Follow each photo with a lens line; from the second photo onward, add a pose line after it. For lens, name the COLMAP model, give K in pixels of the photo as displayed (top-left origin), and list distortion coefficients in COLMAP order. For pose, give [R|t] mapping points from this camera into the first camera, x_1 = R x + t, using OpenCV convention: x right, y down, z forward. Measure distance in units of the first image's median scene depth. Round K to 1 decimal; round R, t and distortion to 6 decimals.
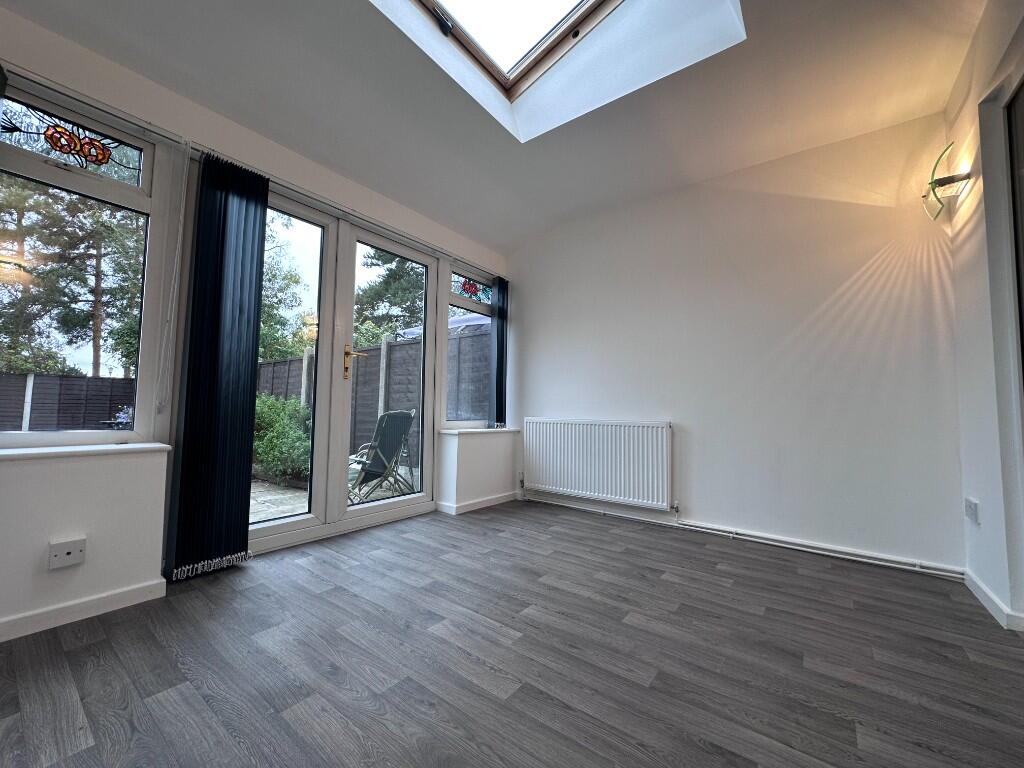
lens RADIAL K [[409.4, 0, 510.1], [0, 409.4, 386.0], [0, 0, 1]] dist [-0.003471, -0.000130]
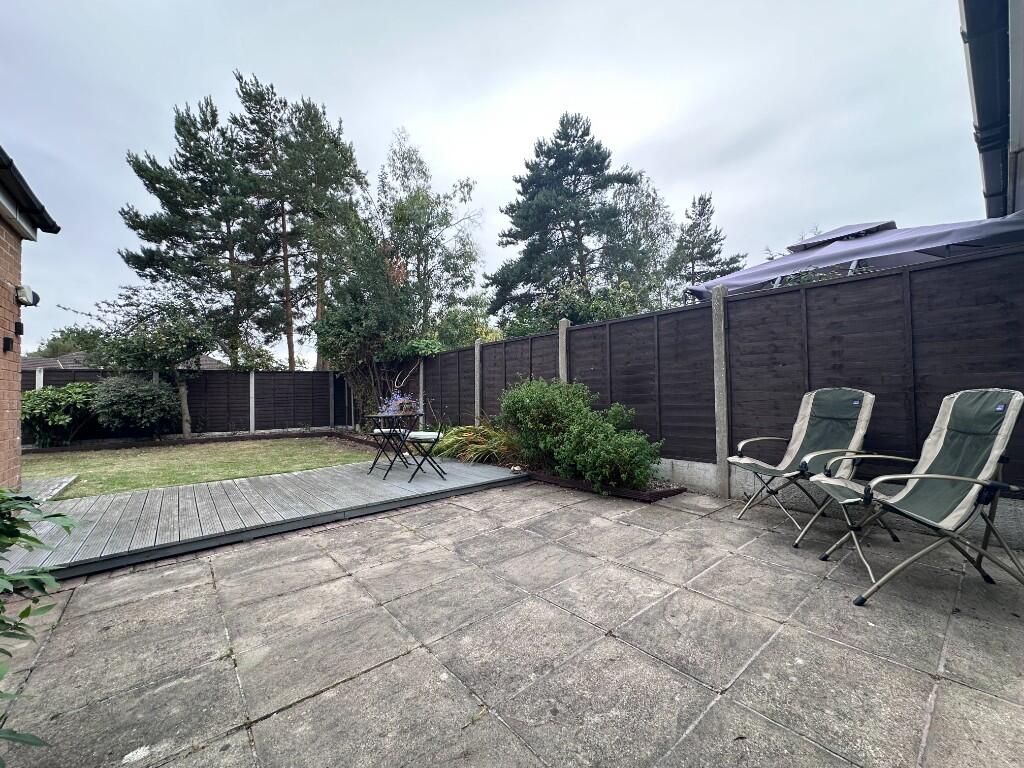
lens RADIAL K [[409.4, 0, 513.1], [0, 409.4, 381.9], [0, 0, 1]] dist [-0.003471, -0.000130]
pose [[0.972196, -0.043495, -0.230093, -0.133458], [0.052302, 0.998108, 0.032313, -0.000130], [0.228252, -0.043449, 0.972632, 0.057034]]
